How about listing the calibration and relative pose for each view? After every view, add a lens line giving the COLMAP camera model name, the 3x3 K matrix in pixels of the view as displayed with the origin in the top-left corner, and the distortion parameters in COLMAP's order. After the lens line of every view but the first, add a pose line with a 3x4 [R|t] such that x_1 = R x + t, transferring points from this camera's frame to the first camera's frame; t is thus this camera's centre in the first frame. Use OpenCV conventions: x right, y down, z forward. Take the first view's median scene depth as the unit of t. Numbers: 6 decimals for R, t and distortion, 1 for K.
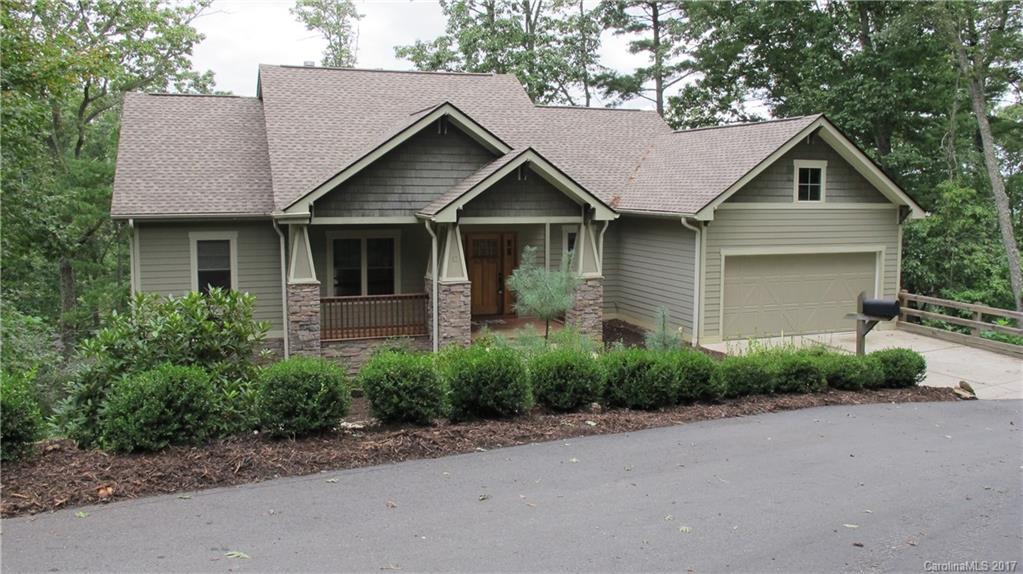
lens RADIAL K [[864.5, 0, 512.9], [0, 864.5, 287.4], [0, 0, 1]] dist [-0.137686, 0.096685]
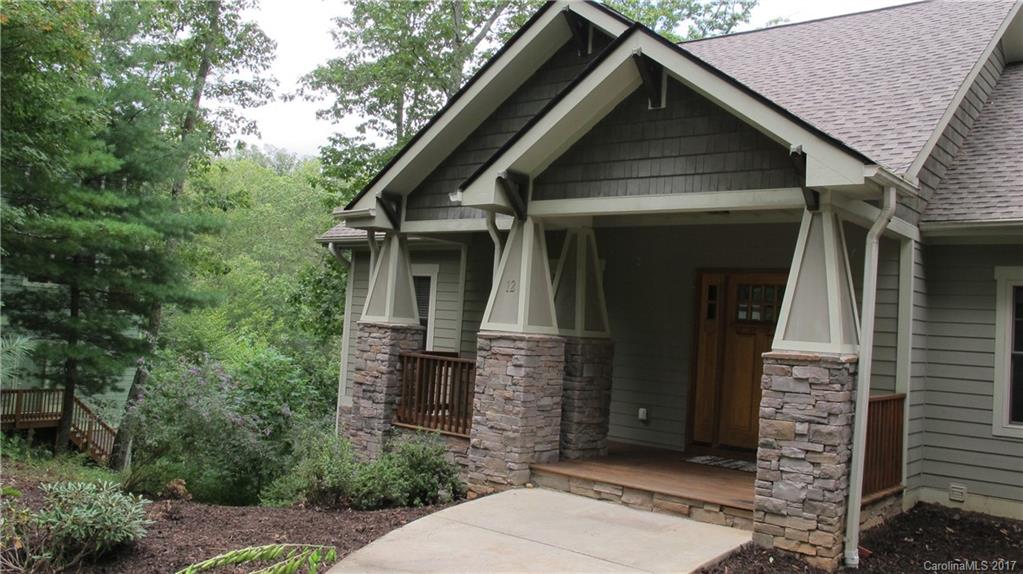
lens RADIAL K [[864.5, 0, 509.8], [0, 864.5, 283.3], [0, 0, 1]] dist [-0.137686, 0.096685]
pose [[0.477648, -0.015499, -0.878415, 0.345934], [-0.164003, 0.980696, -0.106483, 0.016330], [0.863108, 0.194924, 0.465885, 0.762188]]
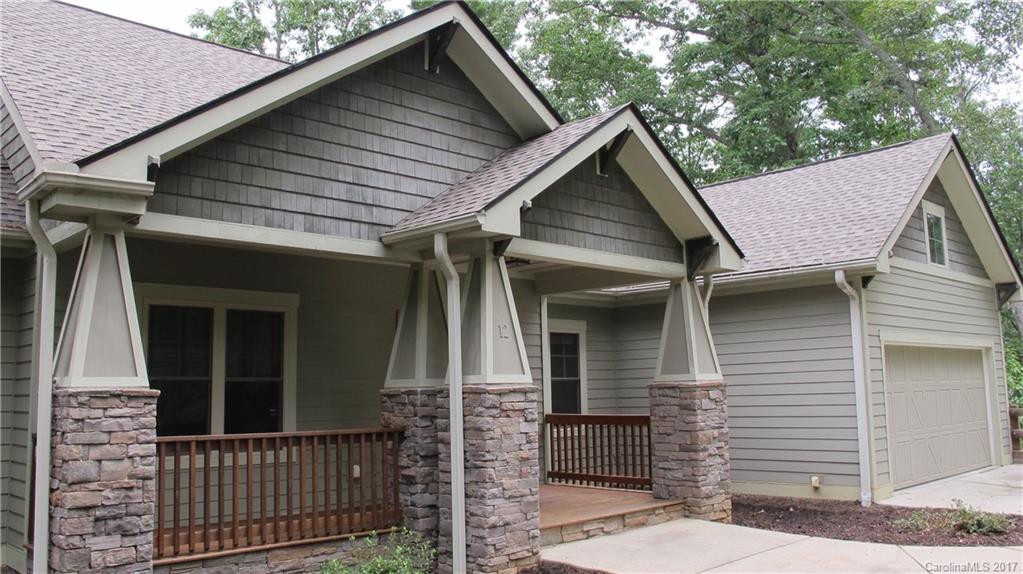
lens RADIAL K [[864.5, 0, 507.5], [0, 864.5, 282.5], [0, 0, 1]] dist [-0.137686, 0.096685]
pose [[0.916389, 0.029003, 0.399238, -0.227418], [0.069172, 0.970894, -0.229306, 0.039125], [-0.394268, 0.237749, 0.887709, 0.613556]]
